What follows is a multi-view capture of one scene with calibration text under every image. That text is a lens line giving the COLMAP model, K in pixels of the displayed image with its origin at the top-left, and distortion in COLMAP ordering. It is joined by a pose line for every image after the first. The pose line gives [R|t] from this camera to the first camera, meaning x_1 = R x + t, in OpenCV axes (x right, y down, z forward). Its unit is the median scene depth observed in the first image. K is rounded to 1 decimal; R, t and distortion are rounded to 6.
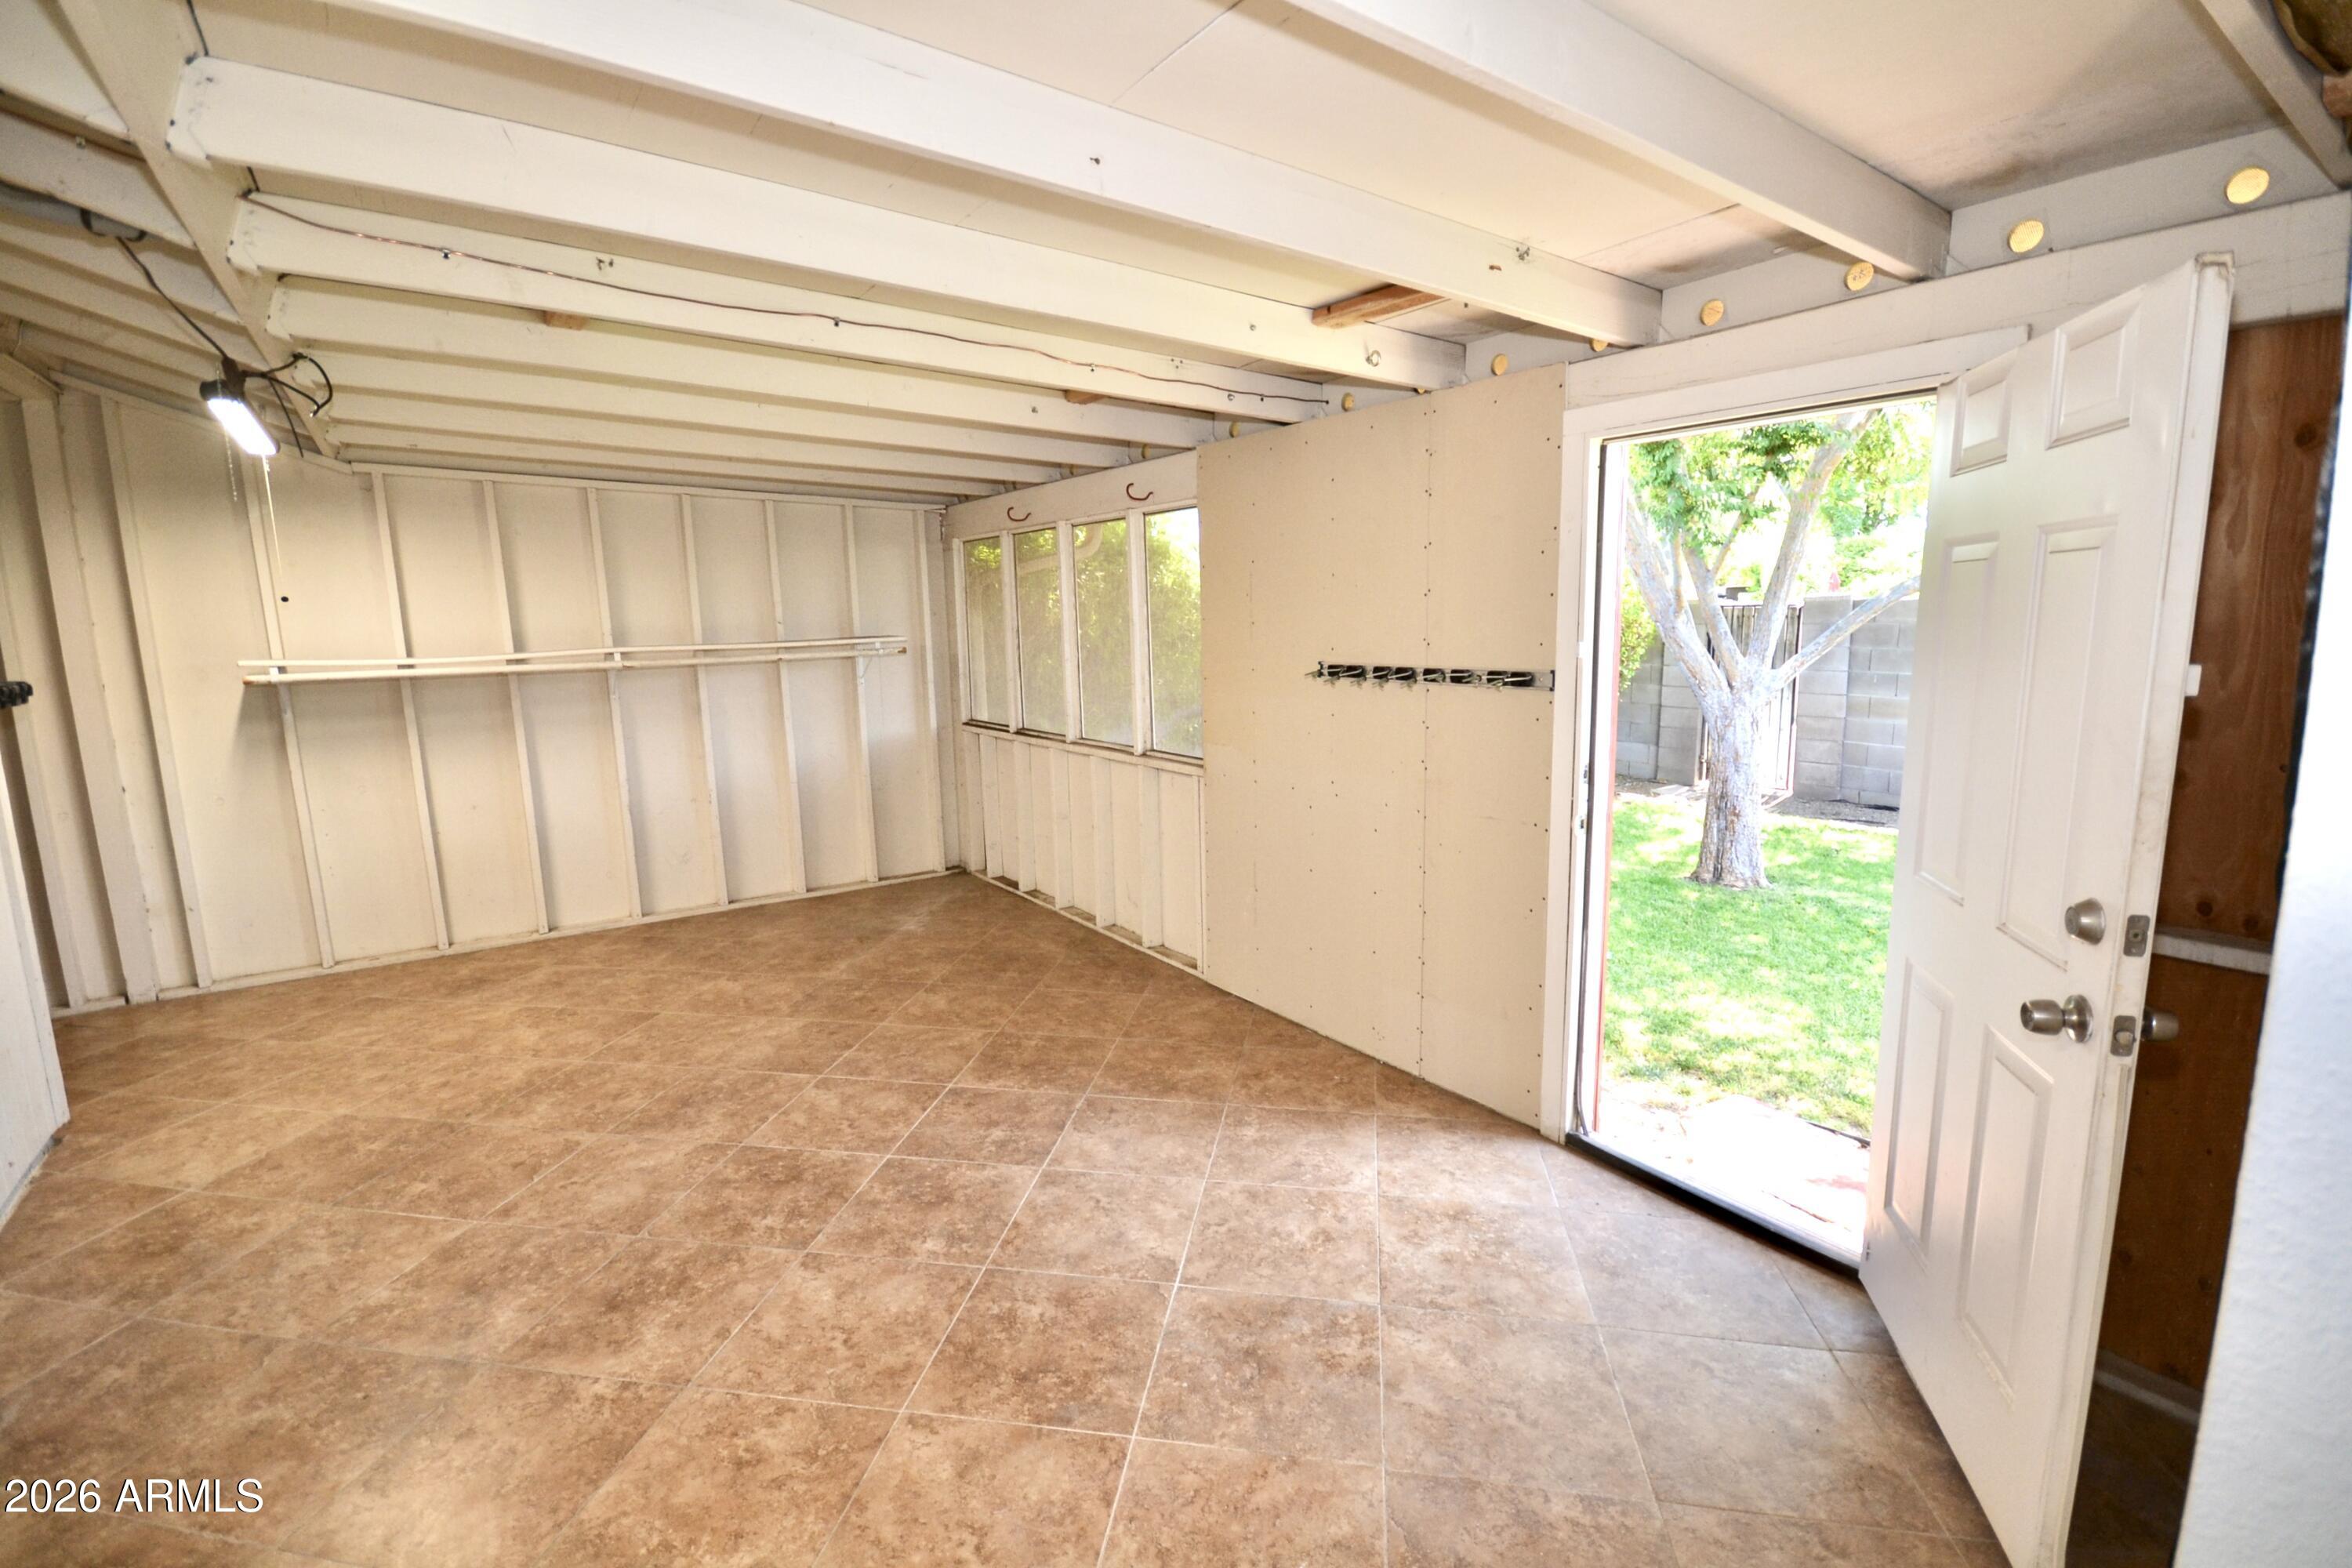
lens RADIAL K [[1040.7, 0, 1195.5], [0, 1040.7, 783.3], [0, 0, 1]] dist [-0.002988, -0.005632]
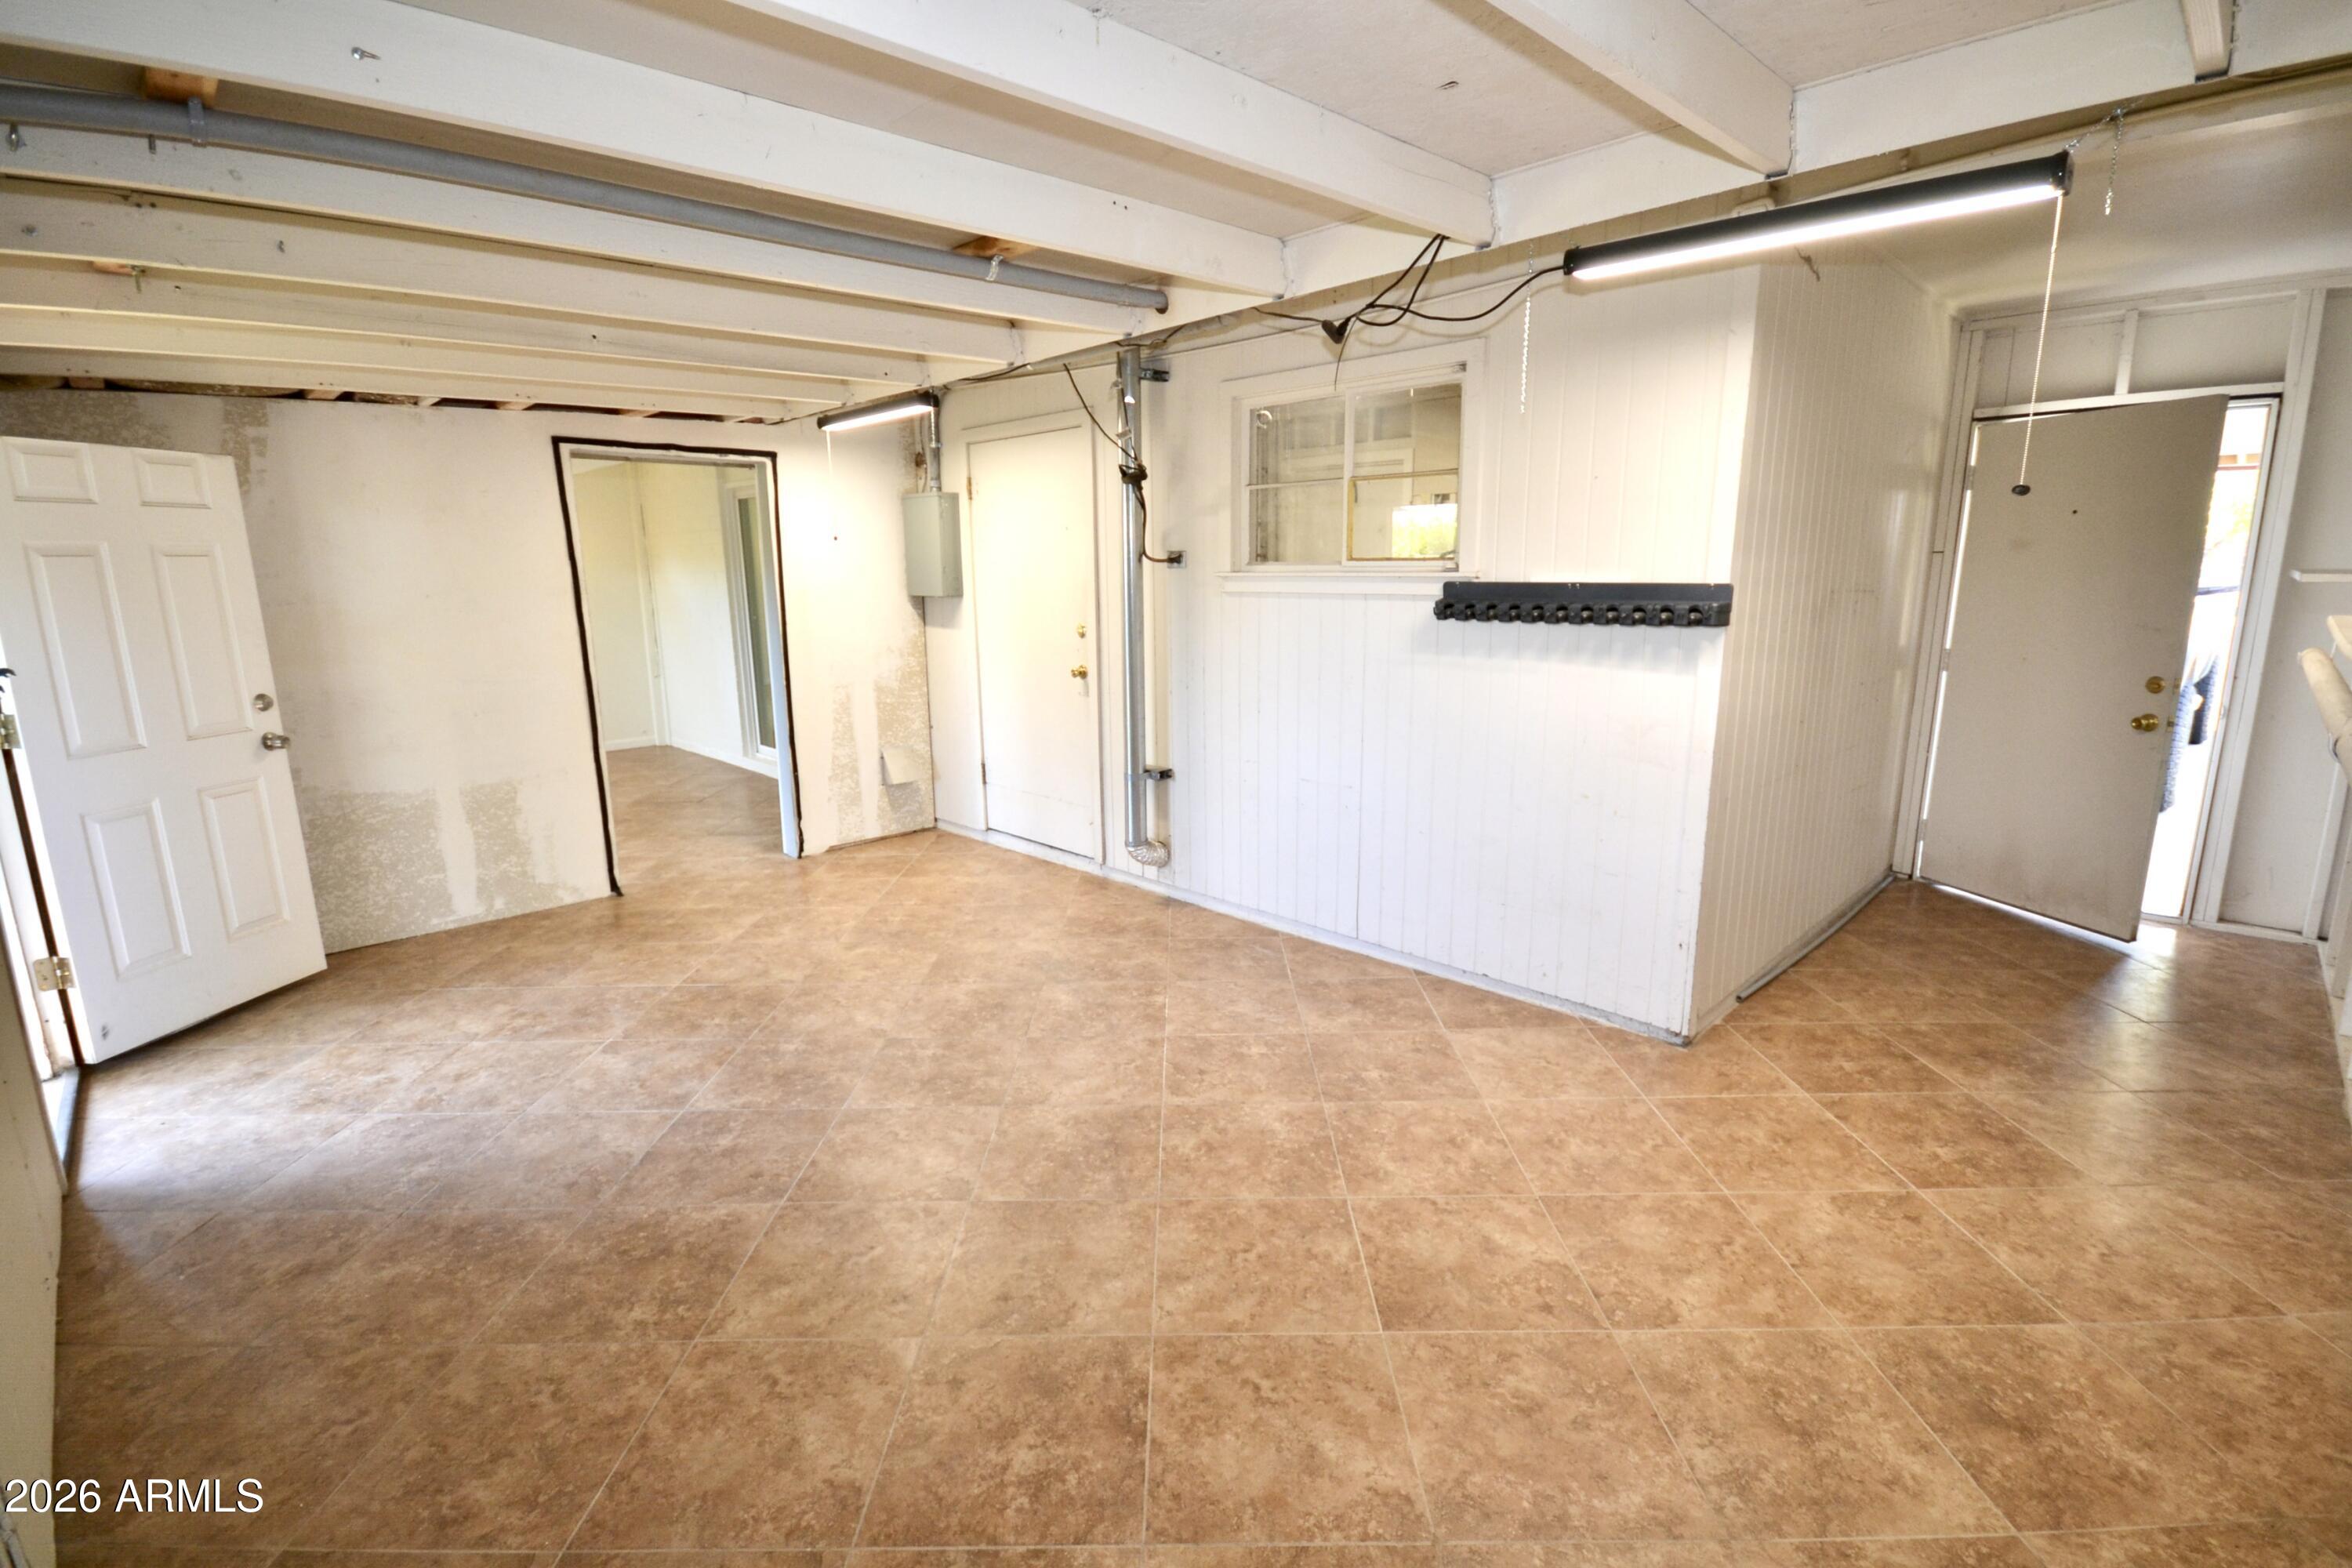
lens RADIAL K [[1040.7, 0, 1159.1], [0, 1040.7, 781.0], [0, 0, 1]] dist [-0.002988, -0.005632]
pose [[-0.990426, 0.053348, -0.127324, -0.466088], [0.004786, 0.935027, 0.354543, -0.272154], [0.137965, 0.350540, -0.926330, 1.780020]]
